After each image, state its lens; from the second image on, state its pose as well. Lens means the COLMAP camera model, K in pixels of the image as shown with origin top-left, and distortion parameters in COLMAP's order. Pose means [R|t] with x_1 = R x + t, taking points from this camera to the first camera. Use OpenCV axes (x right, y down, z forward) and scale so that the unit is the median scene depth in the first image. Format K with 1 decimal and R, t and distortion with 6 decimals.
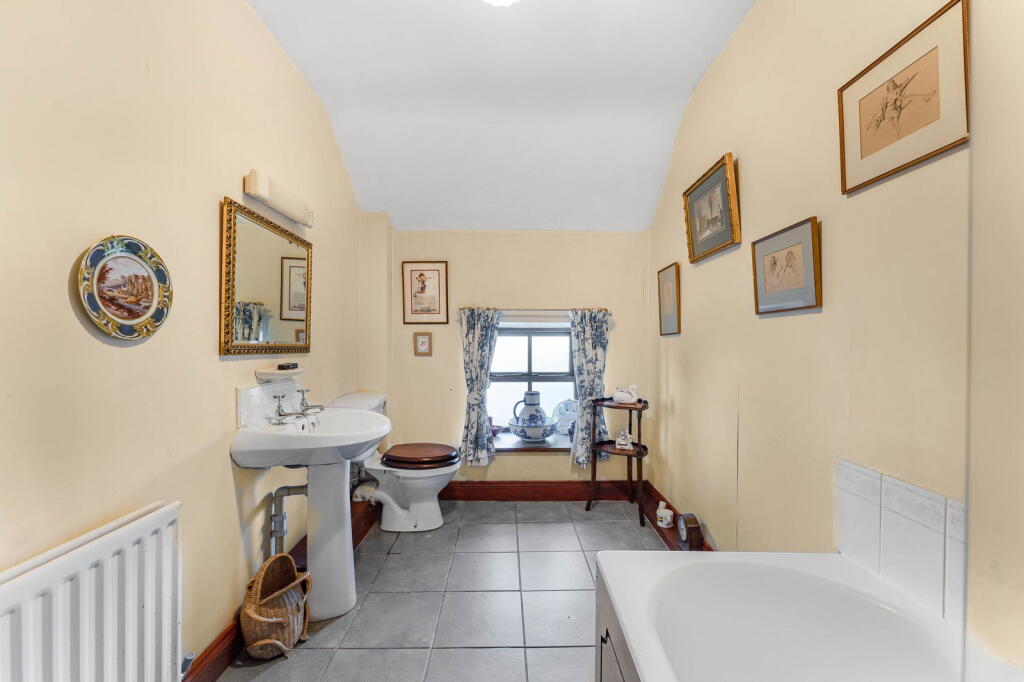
lens RADIAL K [[423.4, 0, 502.5], [0, 423.4, 344.3], [0, 0, 1]] dist [0.001479, 0.002186]
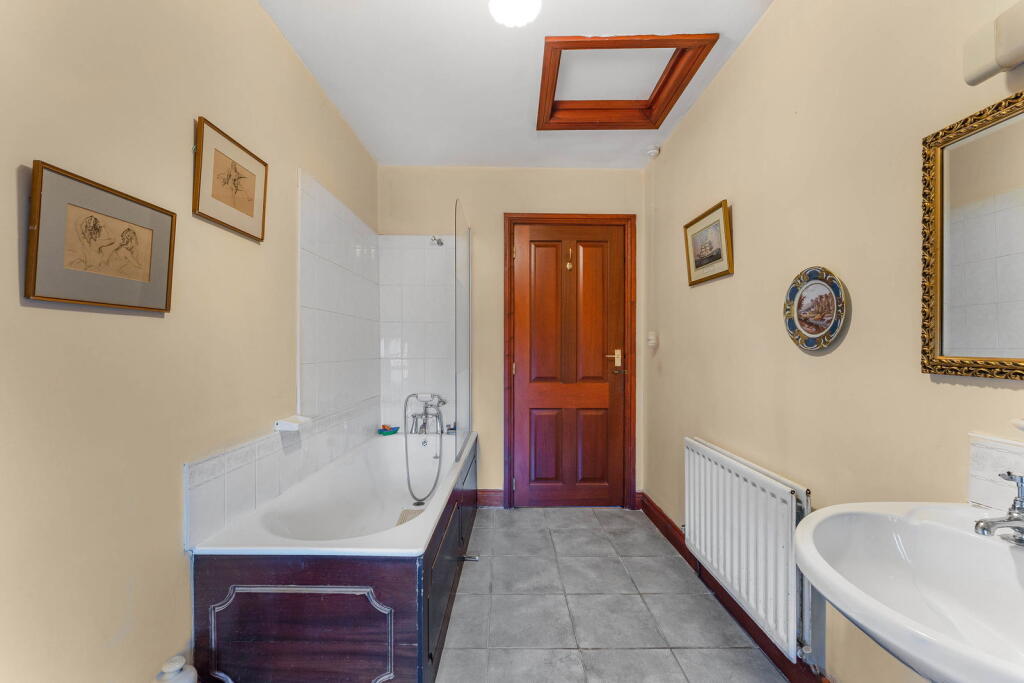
lens RADIAL K [[423.4, 0, 514.0], [0, 423.4, 342.8], [0, 0, 1]] dist [0.001479, 0.002186]
pose [[-0.999778, -0.004331, -0.020599, 0.010187], [-0.004176, 0.999963, -0.007538, -0.011191], [0.020631, -0.007450, -0.999759, 1.281966]]
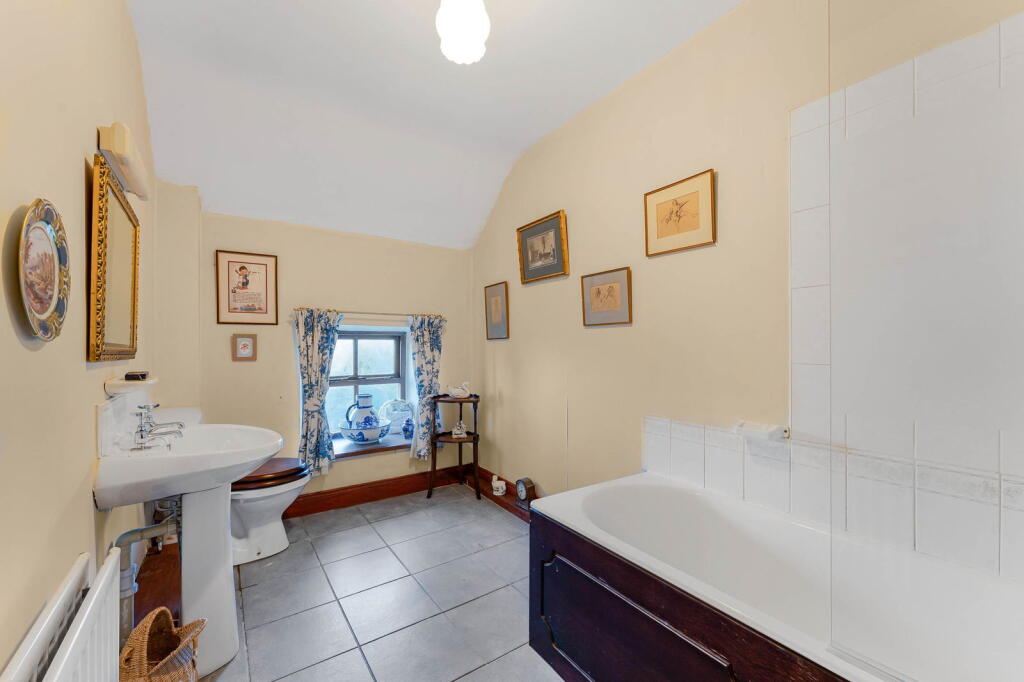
lens RADIAL K [[423.4, 0, 505.9], [0, 423.4, 342.6], [0, 0, 1]] dist [0.001479, 0.002186]
pose [[0.822856, 0.003325, 0.568241, -0.369998], [0.003781, 0.999929, -0.011325, 0.001944], [-0.568238, 0.011468, 0.822784, -0.034433]]
